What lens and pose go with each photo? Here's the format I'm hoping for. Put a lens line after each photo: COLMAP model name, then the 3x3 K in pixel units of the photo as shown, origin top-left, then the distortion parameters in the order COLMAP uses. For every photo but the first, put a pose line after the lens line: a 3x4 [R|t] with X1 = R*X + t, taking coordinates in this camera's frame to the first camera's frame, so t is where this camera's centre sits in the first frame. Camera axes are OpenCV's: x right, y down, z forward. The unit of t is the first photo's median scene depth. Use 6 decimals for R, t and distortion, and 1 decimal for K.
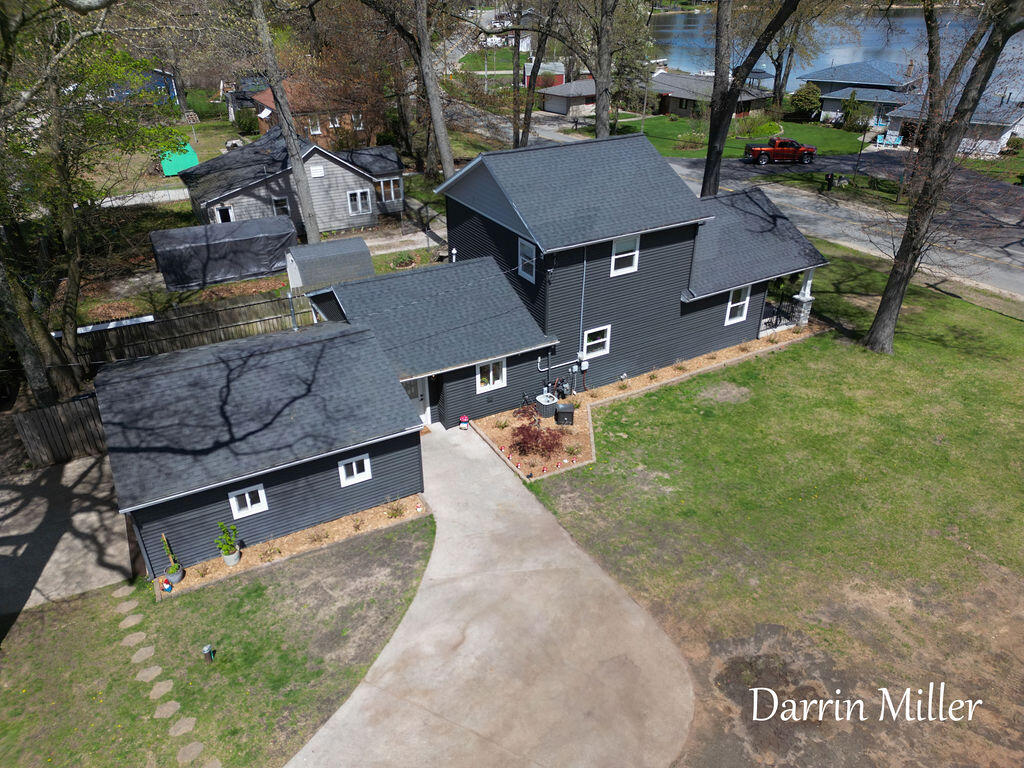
lens RADIAL K [[719.3, 0, 506.3], [0, 719.3, 386.5], [0, 0, 1]] dist [0.034451, -0.006303]
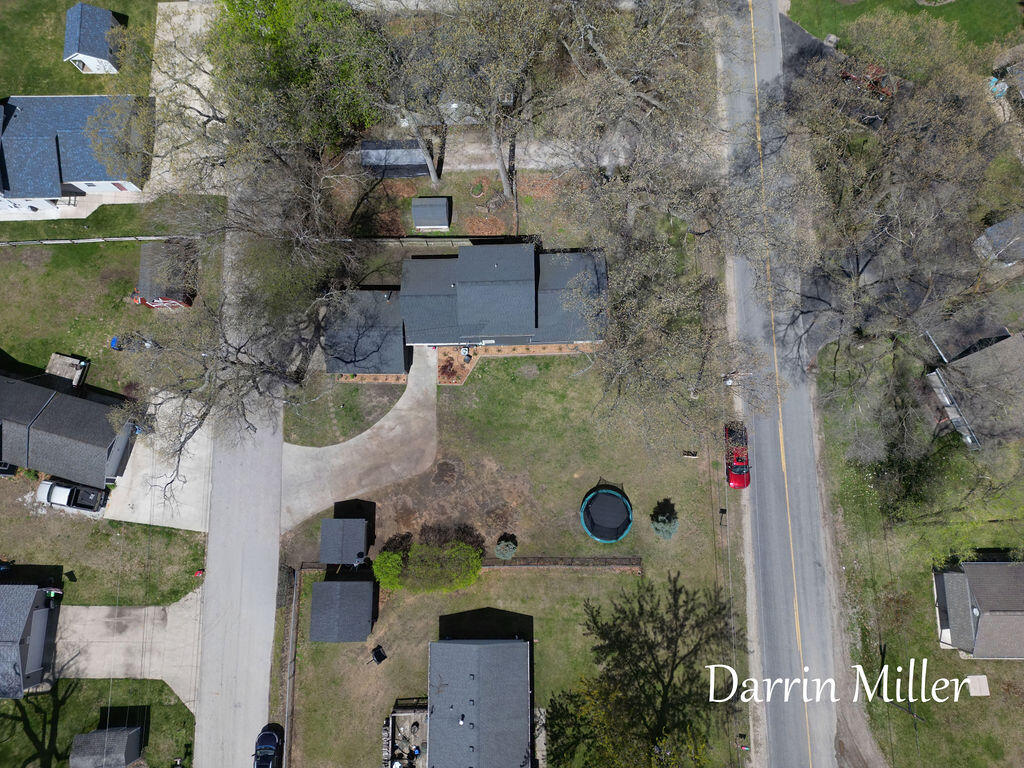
lens RADIAL K [[719.3, 0, 506.3], [0, 719.3, 386.5], [0, 0, 1]] dist [0.034451, -0.006303]
pose [[0.880064, 0.466353, -0.089456, 0.641698], [-0.220851, 0.568753, 0.792303, -2.695563], [0.420371, -0.677521, 0.603534, -0.920911]]
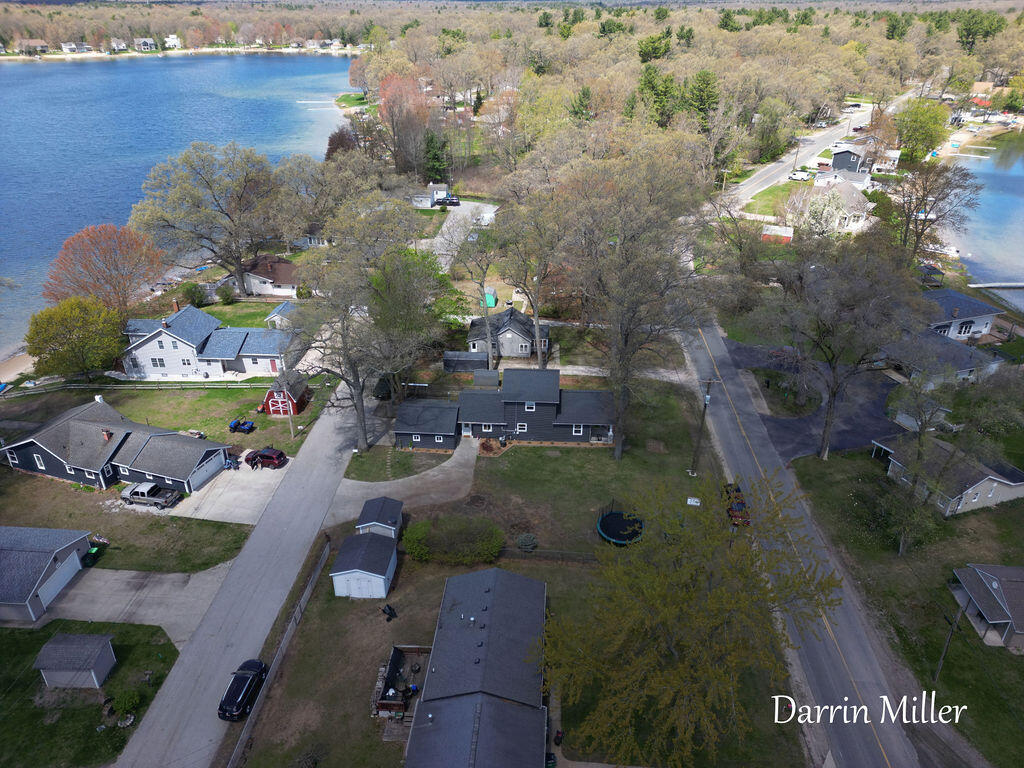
lens RADIAL K [[719.3, 0, 506.3], [0, 719.3, 386.5], [0, 0, 1]] dist [0.034451, -0.006303]
pose [[0.840414, 0.263710, -0.473456, 2.083018], [-0.270267, 0.961177, 0.055624, -0.535727], [0.469744, 0.081212, 0.879059, -2.645316]]
